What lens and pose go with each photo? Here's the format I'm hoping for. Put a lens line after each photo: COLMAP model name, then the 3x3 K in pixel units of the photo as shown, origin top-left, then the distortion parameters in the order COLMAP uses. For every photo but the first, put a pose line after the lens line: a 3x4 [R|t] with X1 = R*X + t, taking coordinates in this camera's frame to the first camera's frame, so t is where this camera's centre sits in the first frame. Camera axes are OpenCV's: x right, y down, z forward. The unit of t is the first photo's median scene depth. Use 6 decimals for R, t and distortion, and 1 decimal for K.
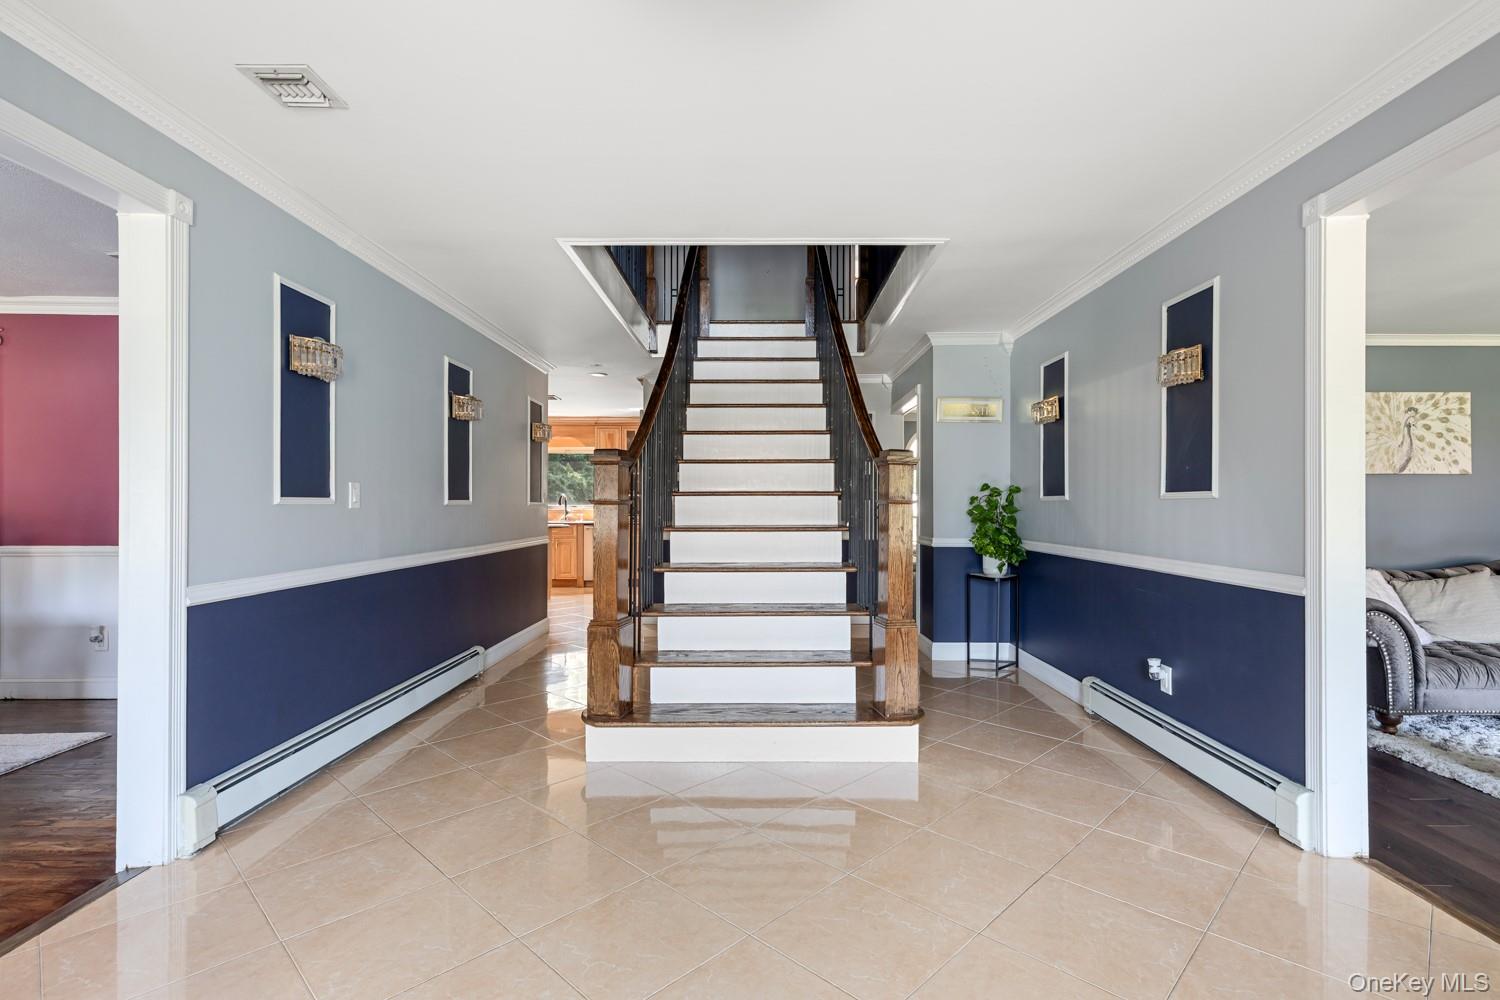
lens RADIAL K [[695.1, 0, 752.1], [0, 695.1, 500.1], [0, 0, 1]] dist [0.001086, 0.000357]
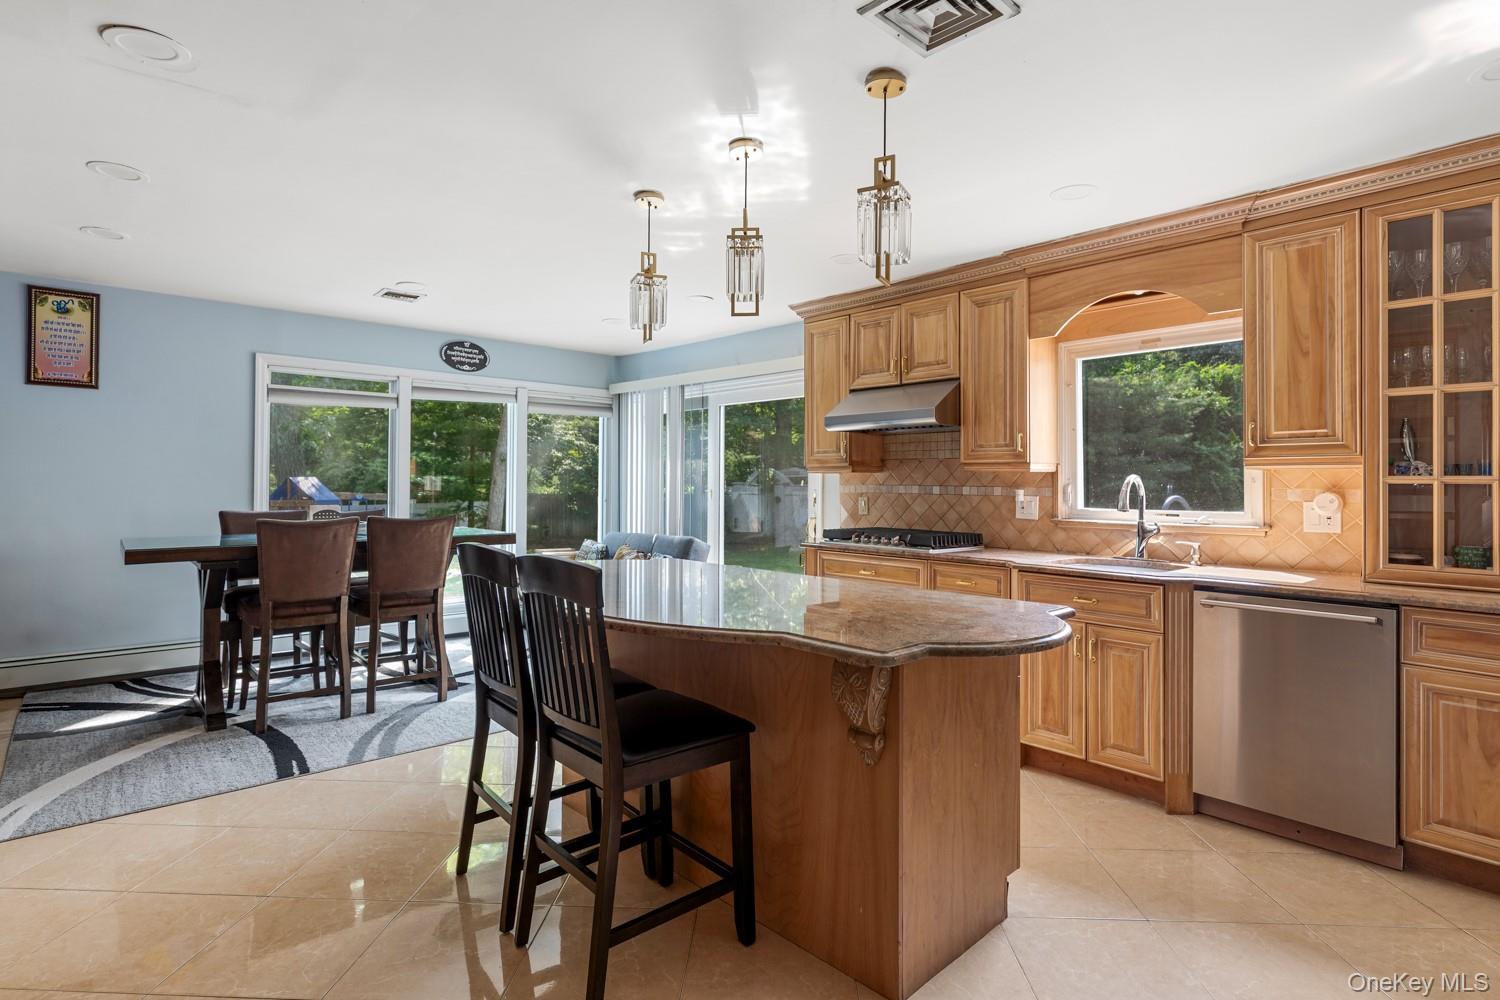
lens RADIAL K [[757.2, 0, 750.2], [0, 757.2, 476.5], [0, 0, 1]] dist [-0.003178, 0.000049]
pose [[0.670360, -0.001375, -0.742035, -0.130298], [-0.003463, 0.999982, -0.004981, -0.006162], [0.742028, 0.005908, 0.670342, 0.634466]]
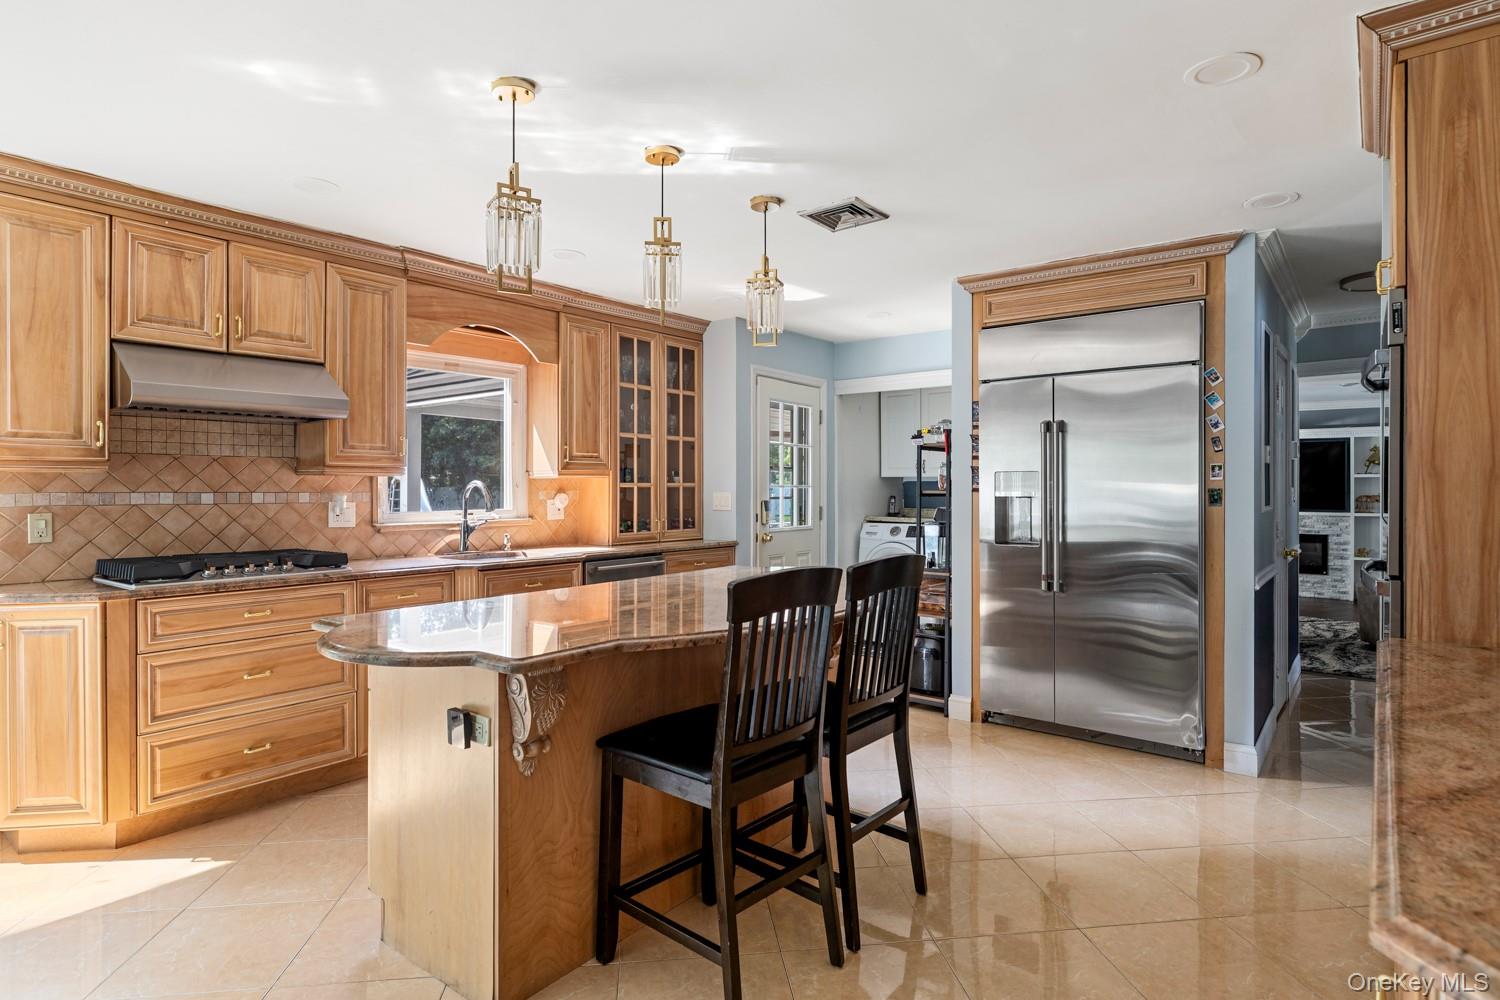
lens RADIAL K [[800.1, 0, 751.8], [0, 800.1, 489.4], [0, 0, 1]] dist [0.003240, 0.000087]
pose [[0.625138, -0.002563, 0.780510, -0.510197], [-0.004596, 0.999965, 0.006964, -0.008165], [-0.780501, -0.007941, 0.625104, 0.612380]]
